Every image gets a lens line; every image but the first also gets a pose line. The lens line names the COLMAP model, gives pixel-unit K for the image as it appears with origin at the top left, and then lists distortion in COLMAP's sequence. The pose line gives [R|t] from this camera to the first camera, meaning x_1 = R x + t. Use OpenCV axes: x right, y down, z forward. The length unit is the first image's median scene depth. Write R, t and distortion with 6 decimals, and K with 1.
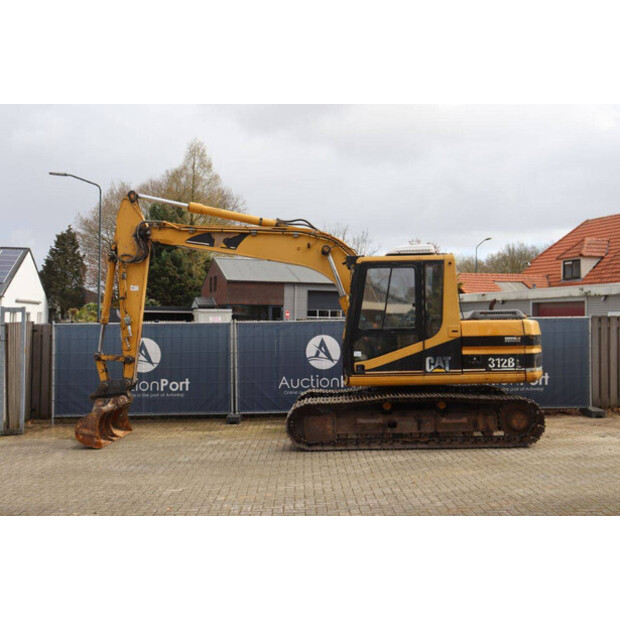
lens RADIAL K [[821.2, 0, 311.9], [0, 821.2, 295.0], [0, 0, 1]] dist [0.022204, 0.000000]
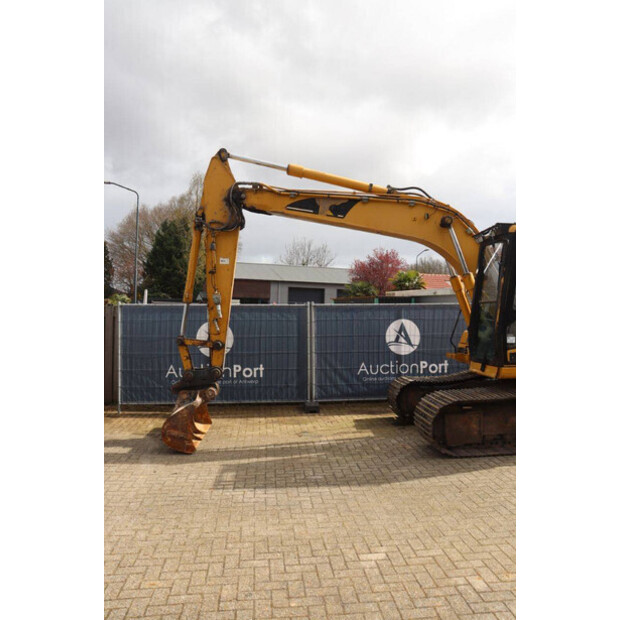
lens RADIAL K [[560.6, 0, 307.9], [0, 560.6, 306.5], [0, 0, 1]] dist [-0.135506, 0.000000]
pose [[0.996067, 0.009935, 0.088039, -0.178707], [-0.011689, 0.999743, 0.019425, 0.025955], [-0.087823, -0.020378, 0.995928, 0.414133]]
